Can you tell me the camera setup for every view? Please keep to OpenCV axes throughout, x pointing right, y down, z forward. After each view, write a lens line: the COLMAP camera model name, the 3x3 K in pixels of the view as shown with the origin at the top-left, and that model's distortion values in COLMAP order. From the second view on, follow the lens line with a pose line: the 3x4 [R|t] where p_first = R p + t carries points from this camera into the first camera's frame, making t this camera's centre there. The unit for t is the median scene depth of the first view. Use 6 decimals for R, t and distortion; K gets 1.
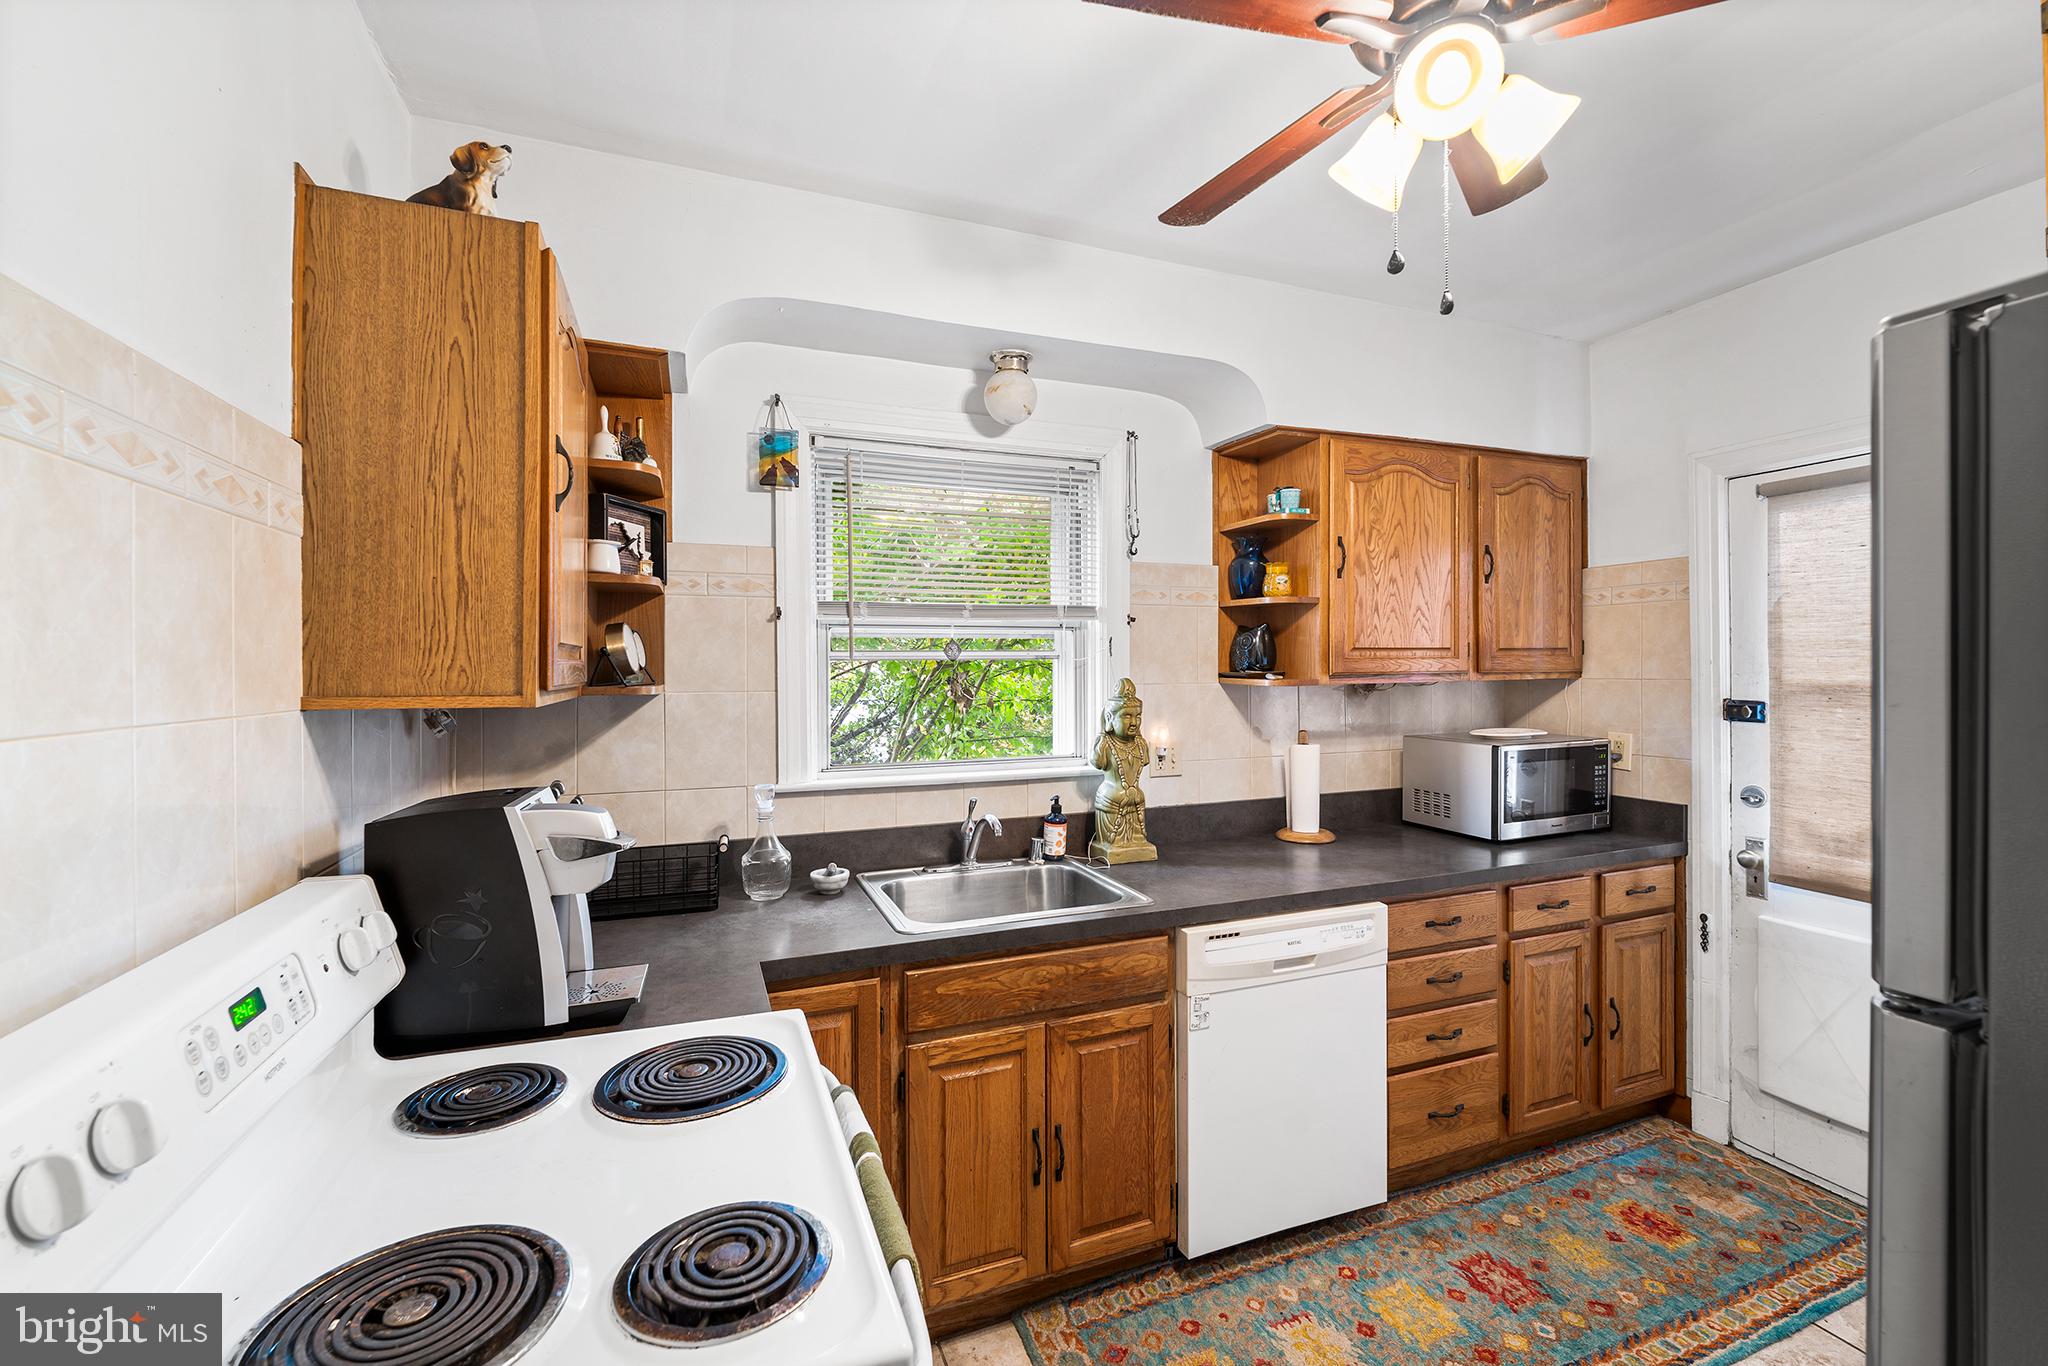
lens RADIAL K [[852.3, 0, 1031.4], [0, 852.3, 668.9], [0, 0, 1]] dist [0.000060, -0.000395]
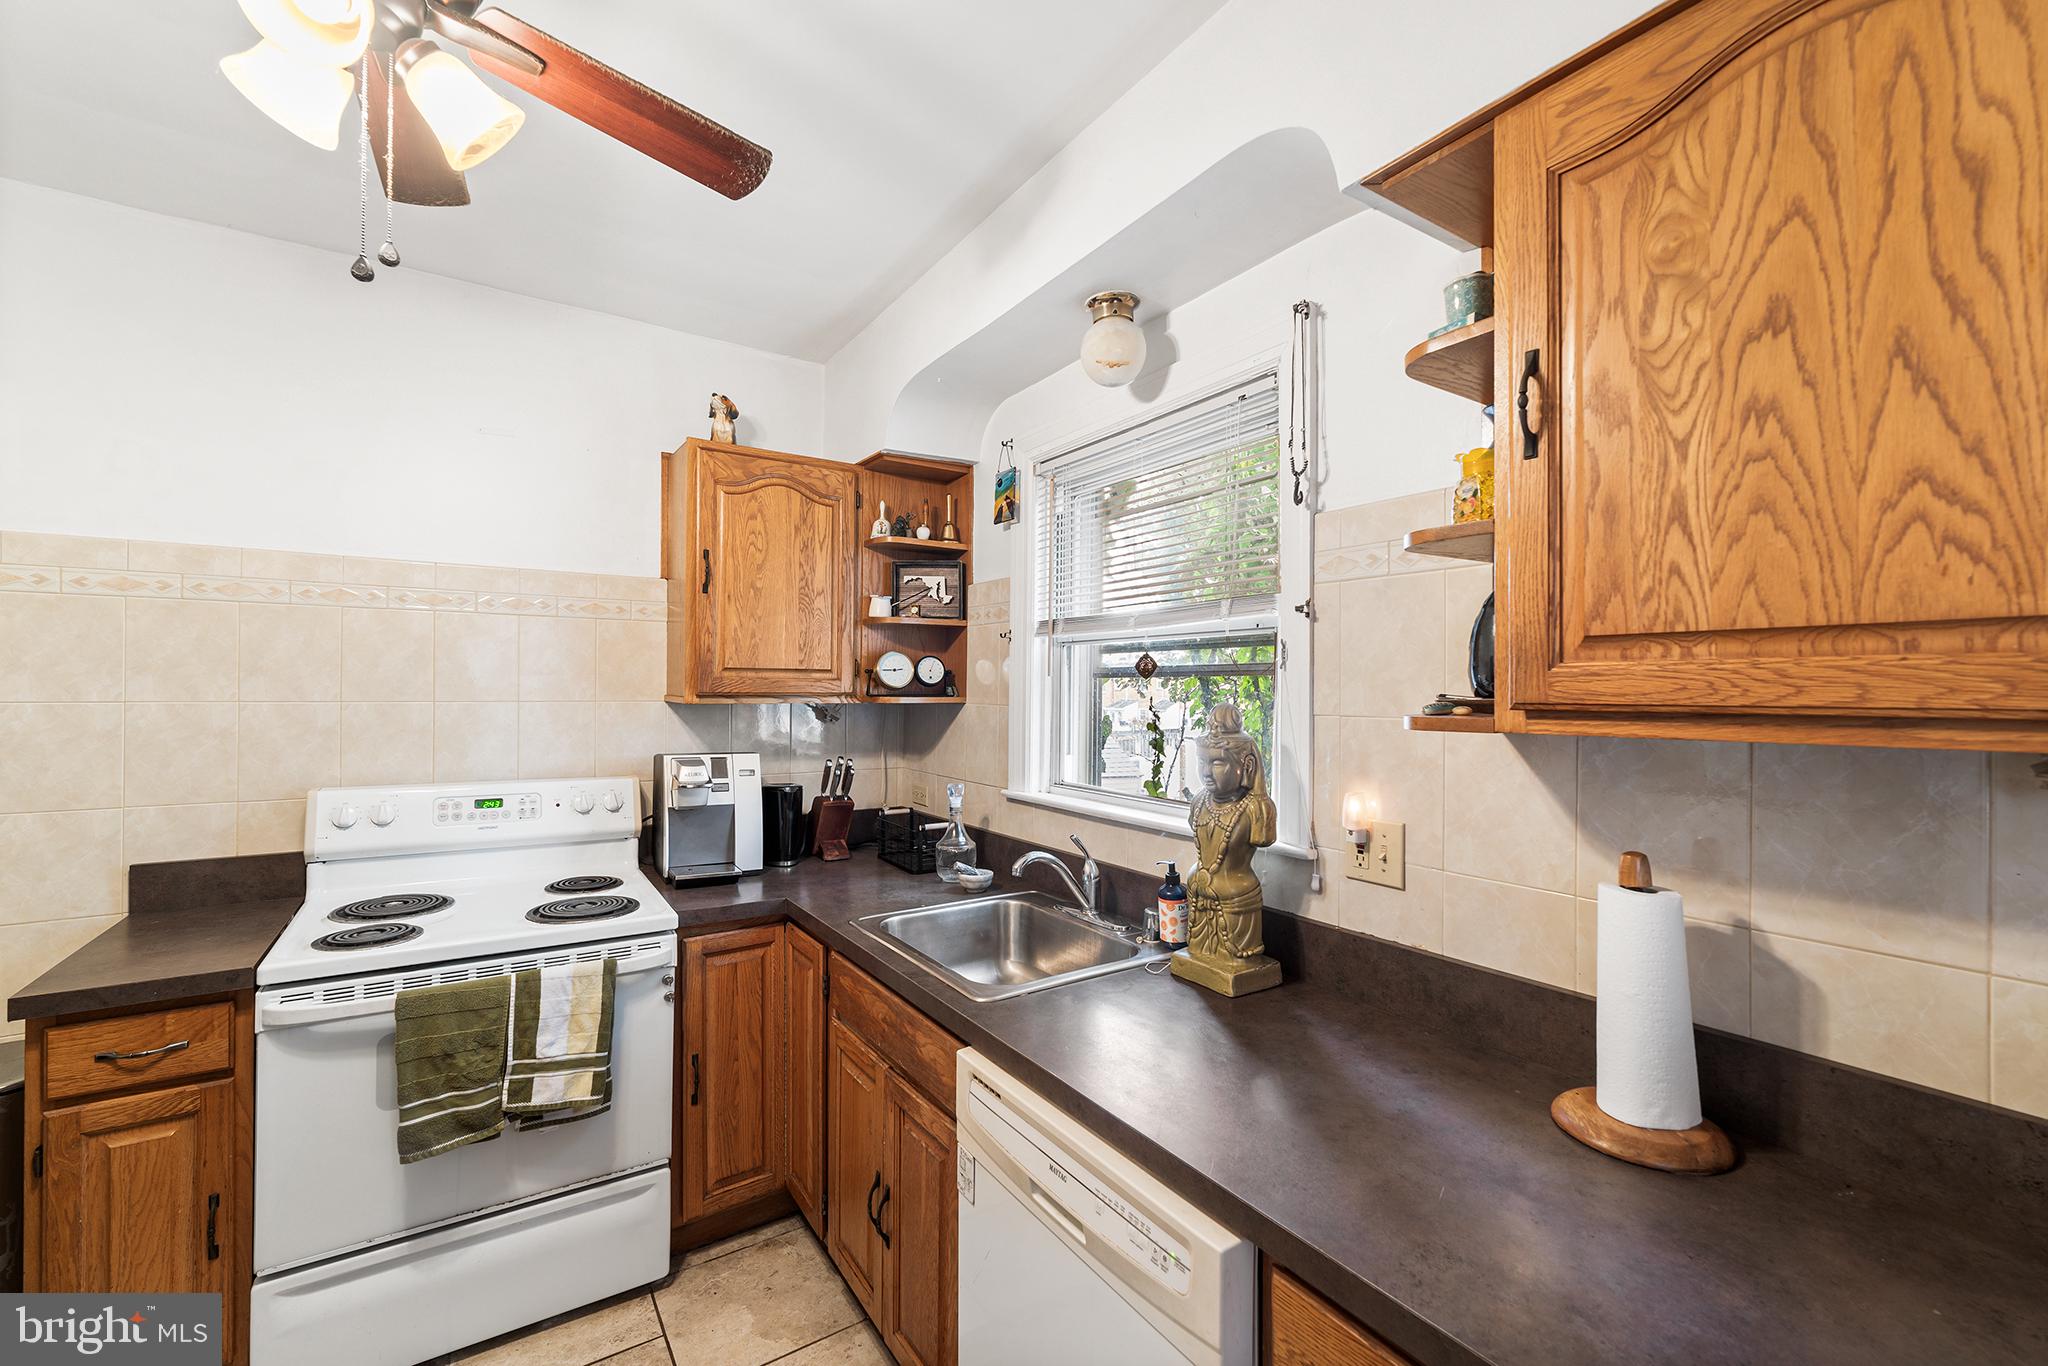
lens RADIAL K [[840.5, 0, 1024.0], [0, 840.5, 683.0], [0, 0, 1]] dist [0.000522, -0.000167]
pose [[0.204915, 0.001732, -0.978778, 0.714571], [-0.012706, 0.999919, -0.000891, -0.002678], [0.978697, 0.012619, 0.204920, 0.730912]]
